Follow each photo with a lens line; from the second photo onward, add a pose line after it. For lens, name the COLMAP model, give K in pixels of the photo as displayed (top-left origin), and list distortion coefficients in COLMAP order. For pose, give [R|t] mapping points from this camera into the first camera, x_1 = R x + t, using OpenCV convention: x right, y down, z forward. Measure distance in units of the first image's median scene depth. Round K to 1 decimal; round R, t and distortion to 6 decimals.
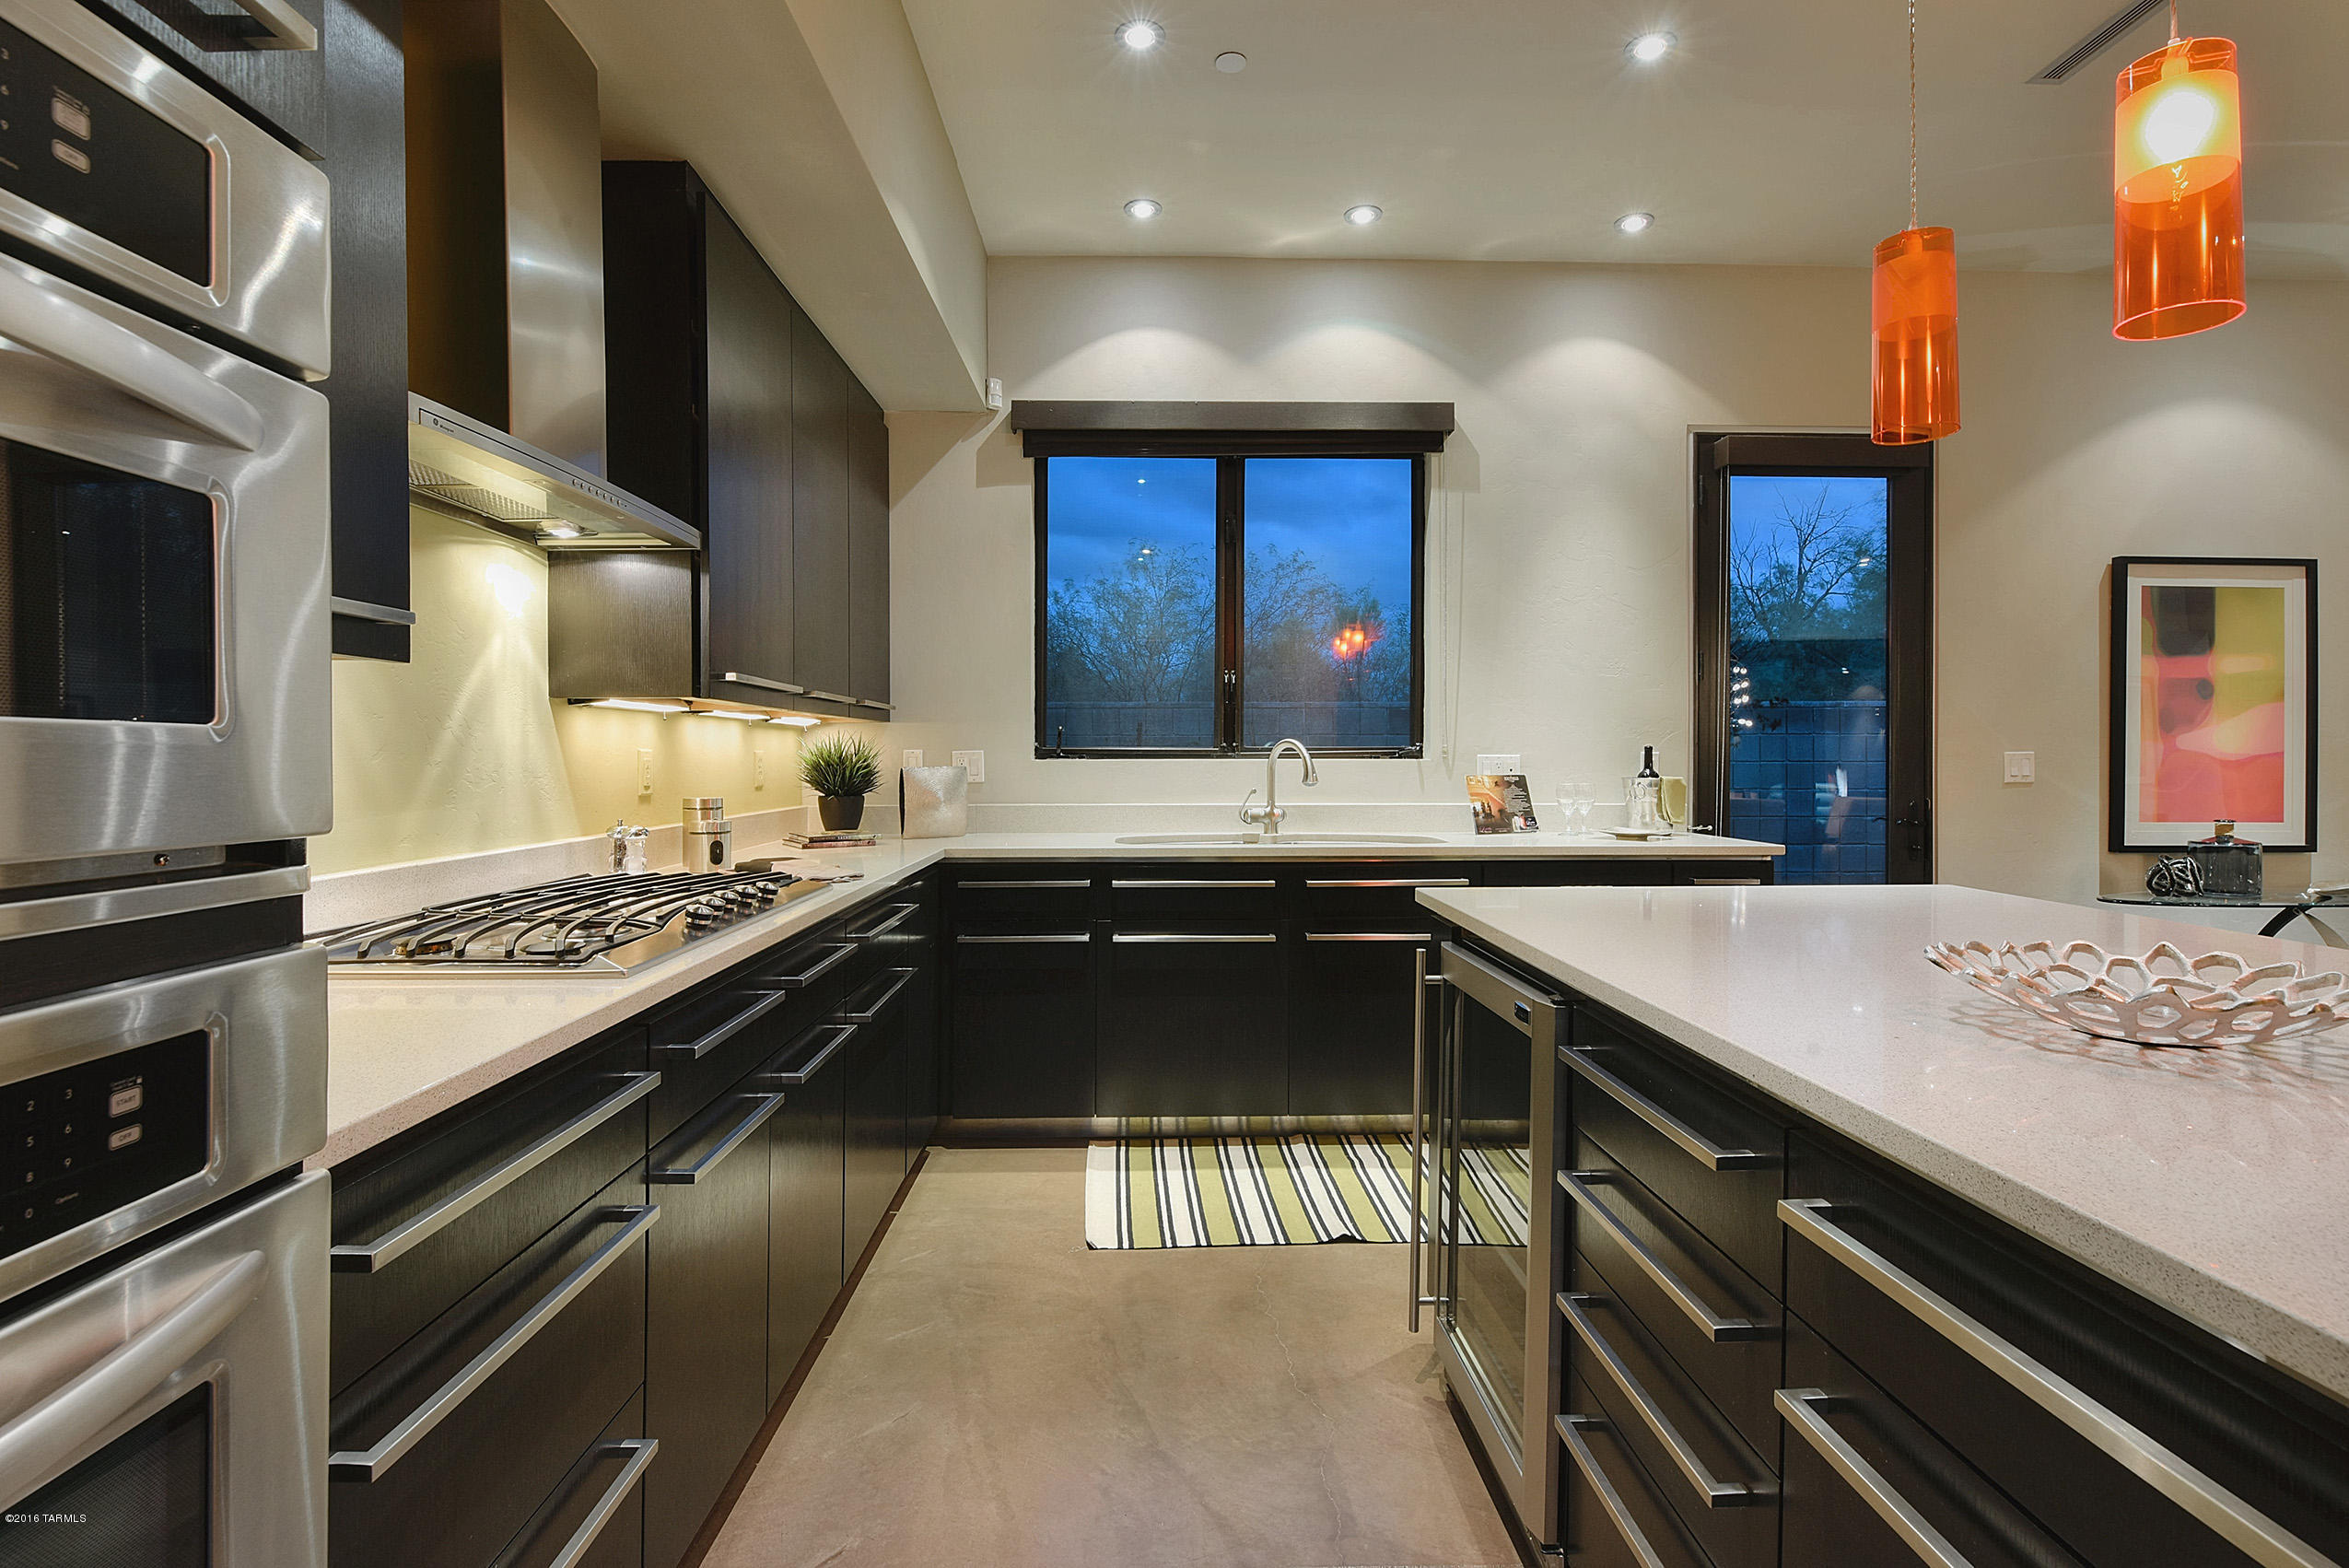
lens RADIAL K [[1078.9, 0, 1174.5], [0, 1078.9, 784.0], [0, 0, 1]] dist [-0.002450, -0.000175]
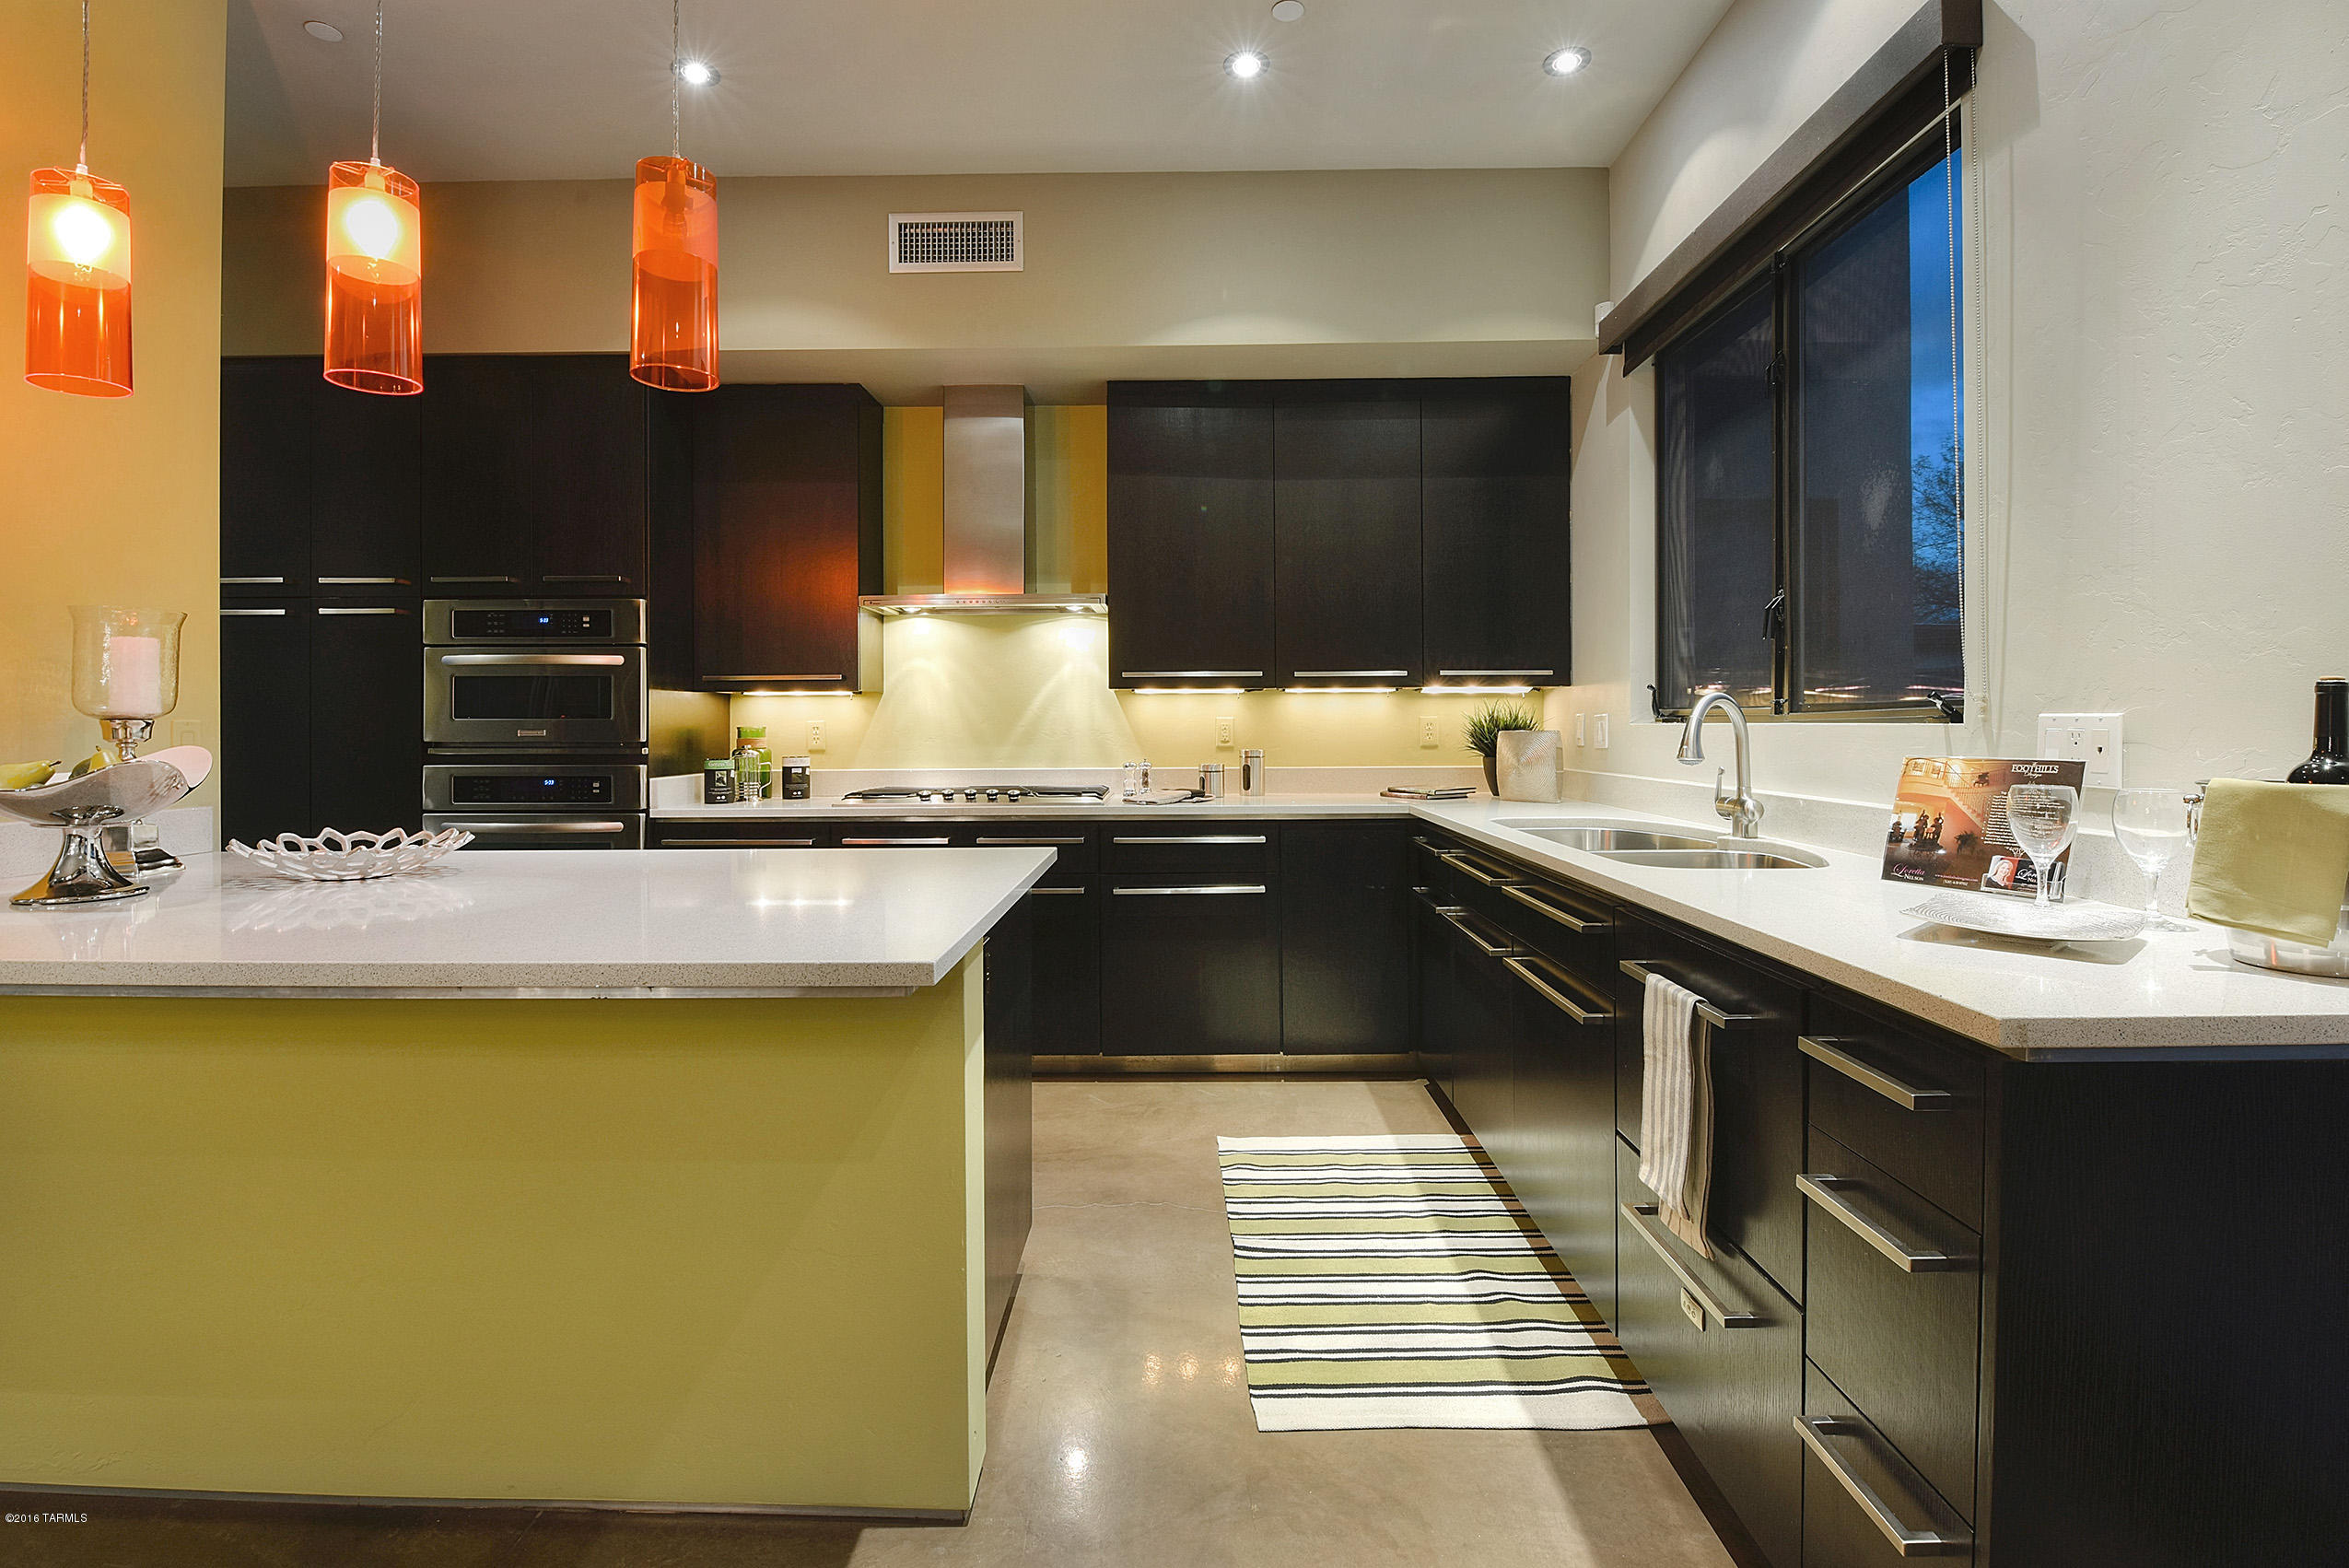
lens RADIAL K [[1095.9, 0, 1147.6], [0, 1095.9, 718.7], [0, 0, 1]] dist [-0.006731, -0.001148]
pose [[-0.058372, -0.003066, -0.998290, 0.747024], [-0.019169, 0.999814, -0.001950, -0.016529], [0.998111, 0.019022, -0.058420, 0.660433]]
